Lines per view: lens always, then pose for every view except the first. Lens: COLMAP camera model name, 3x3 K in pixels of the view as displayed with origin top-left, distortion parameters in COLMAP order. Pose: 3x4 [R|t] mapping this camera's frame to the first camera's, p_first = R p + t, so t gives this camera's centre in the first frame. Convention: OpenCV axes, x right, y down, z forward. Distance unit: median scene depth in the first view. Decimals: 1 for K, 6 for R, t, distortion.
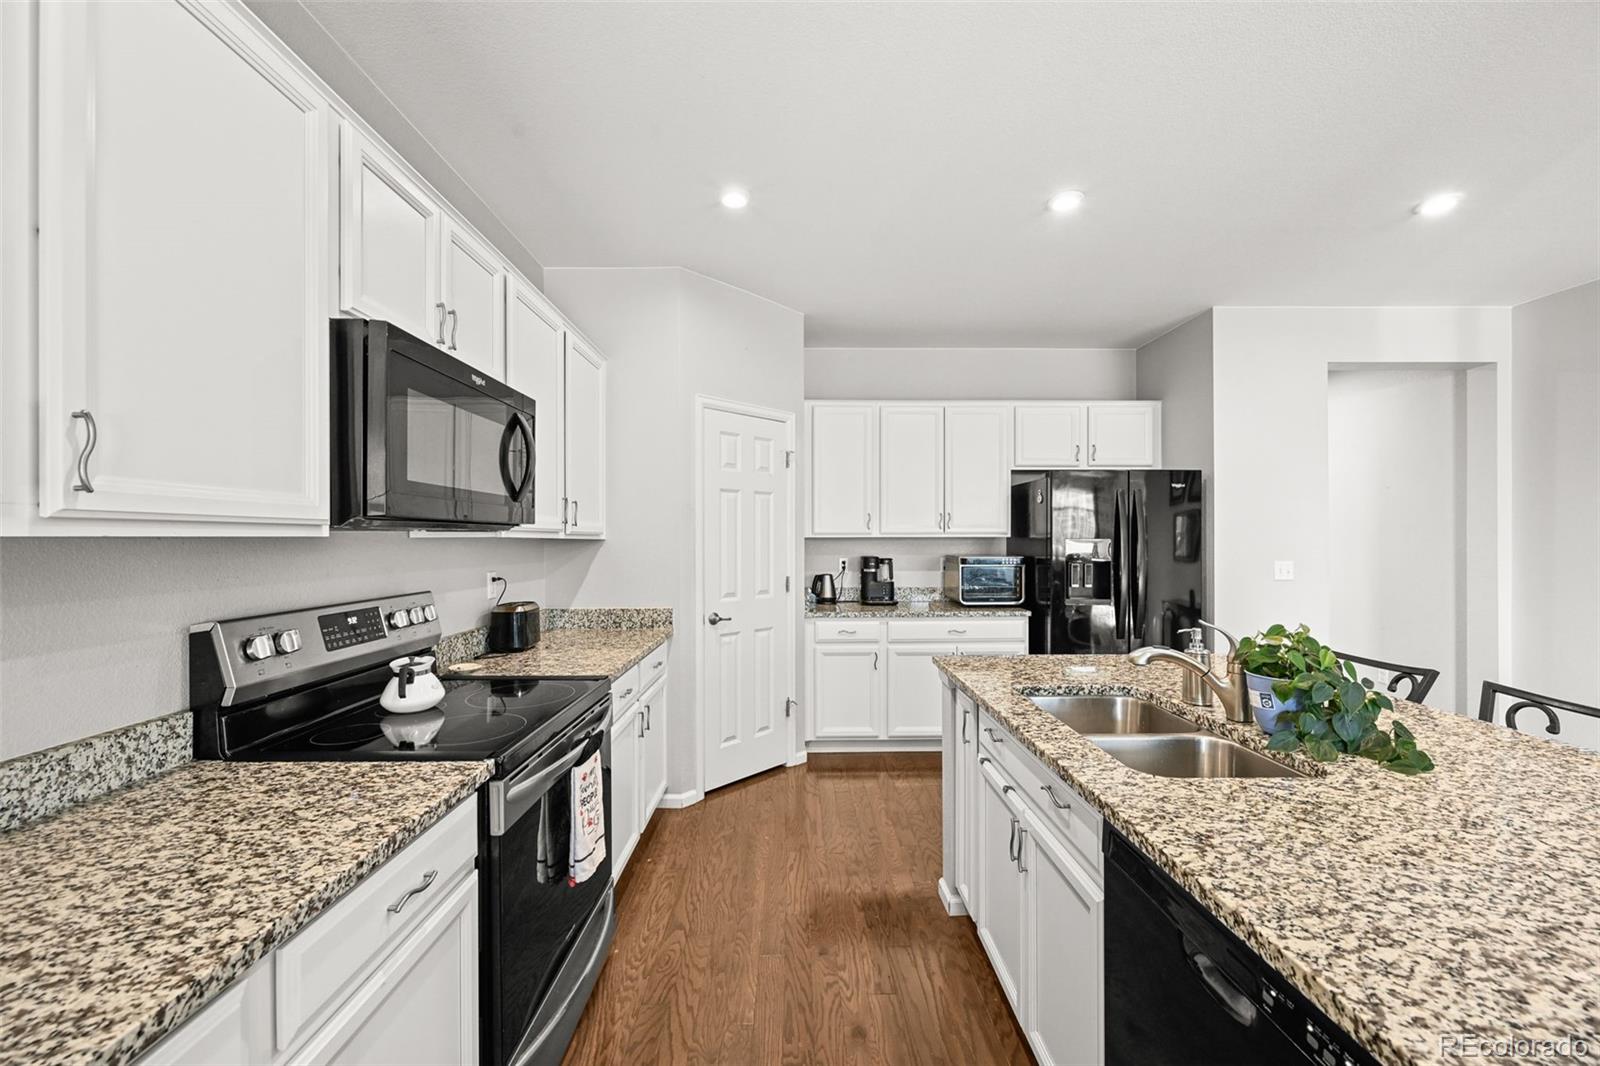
lens RADIAL K [[638.6, 0, 800.0], [0, 638.6, 533.0], [0, 0, 1]] dist [0.000309, 0.000063]
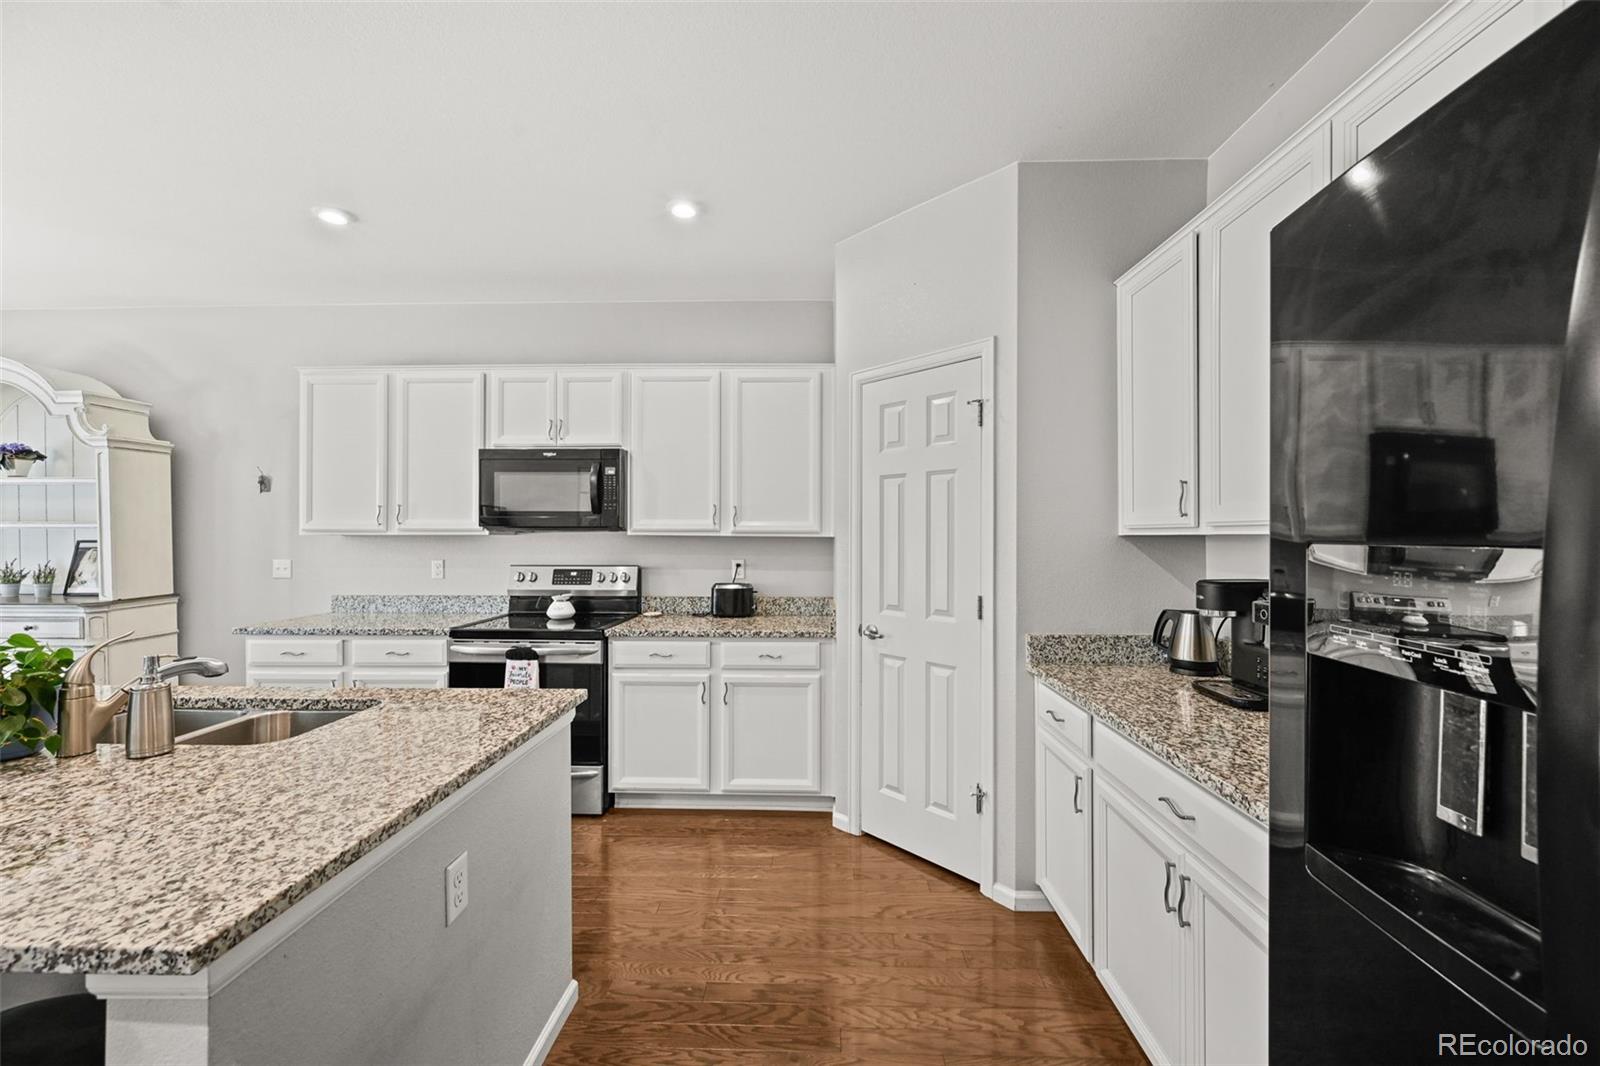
lens RADIAL K [[638.6, 0, 800.0], [0, 638.6, 533.0], [0, 0, 1]] dist [0.000309, 0.000063]
pose [[-0.033858, -0.007543, -0.999398, 0.779064], [0.002298, 0.999968, -0.007625, 0.011308], [0.999424, -0.002555, -0.033839, 1.026809]]
